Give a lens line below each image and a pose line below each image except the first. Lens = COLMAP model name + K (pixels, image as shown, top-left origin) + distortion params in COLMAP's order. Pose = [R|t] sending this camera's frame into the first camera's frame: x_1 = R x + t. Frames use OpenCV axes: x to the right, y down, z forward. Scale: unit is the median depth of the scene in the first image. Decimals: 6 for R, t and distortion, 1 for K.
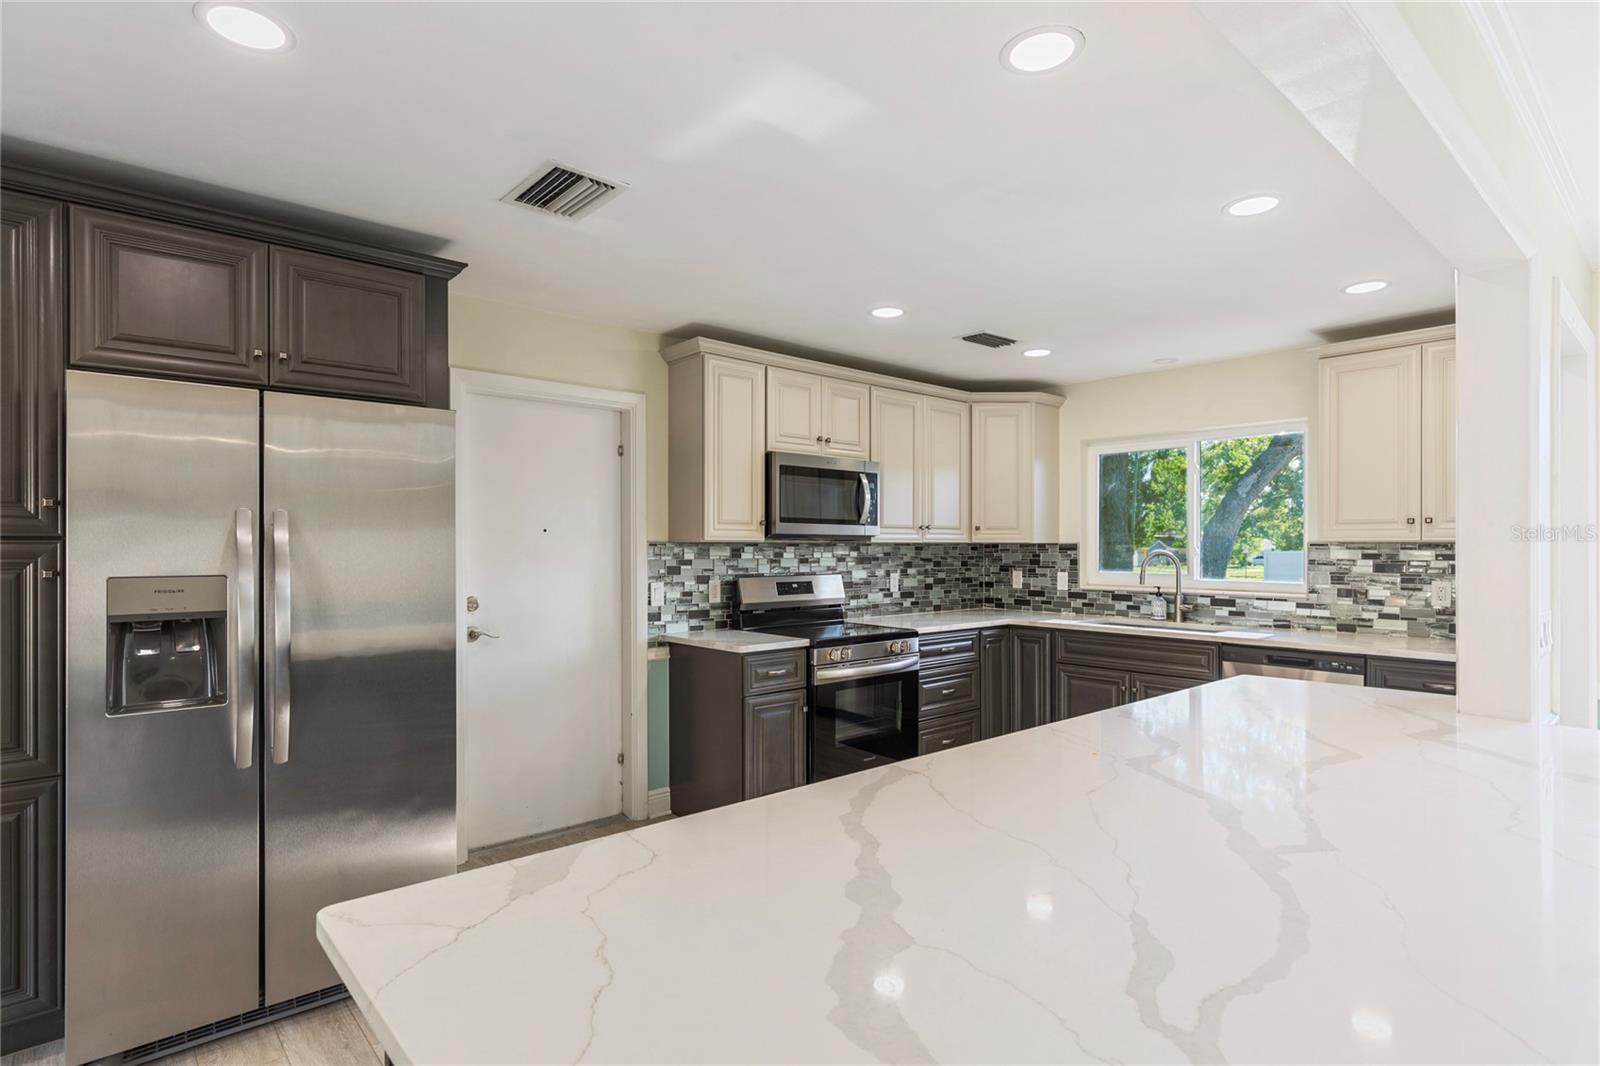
lens RADIAL K [[842.6, 0, 788.6], [0, 842.6, 541.1], [0, 0, 1]] dist [0.008028, -0.003295]
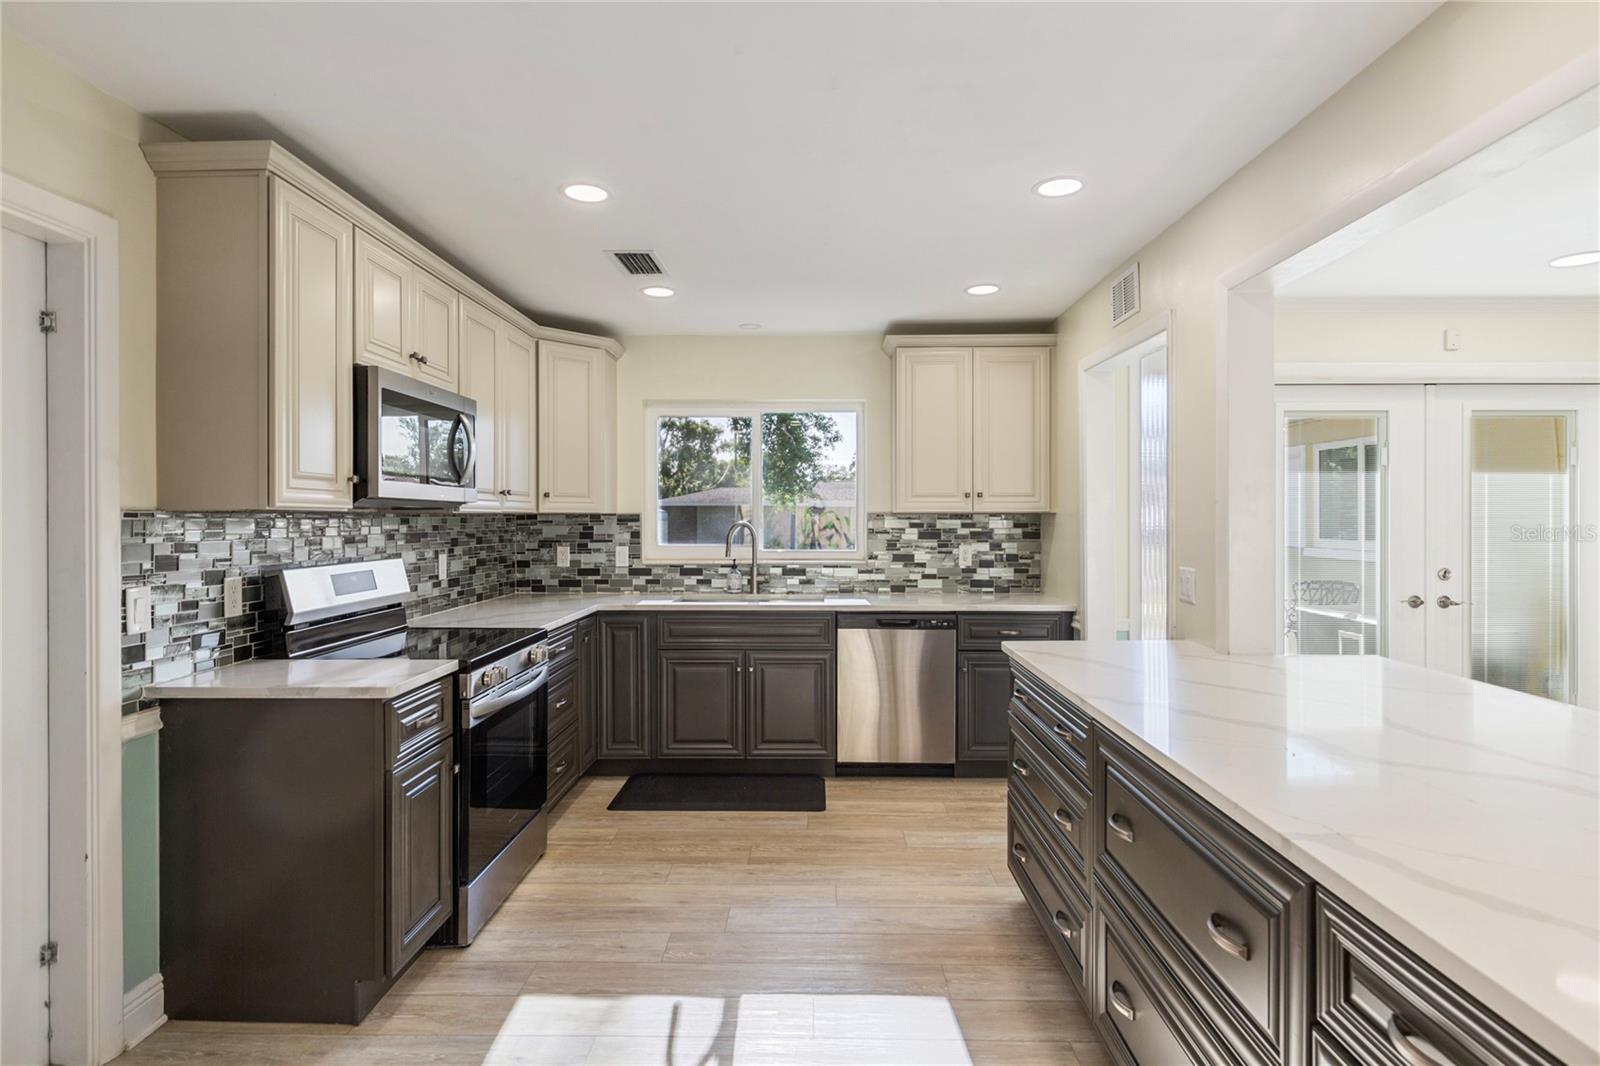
lens RADIAL K [[842.6, 0, 817.2], [0, 842.6, 511.5], [0, 0, 1]] dist [0.008028, -0.003295]
pose [[0.665033, 0.003701, 0.746805, -0.266296], [-0.002781, 0.999993, -0.002480, 0.002236], [-0.746809, -0.000427, 0.665039, 0.338666]]
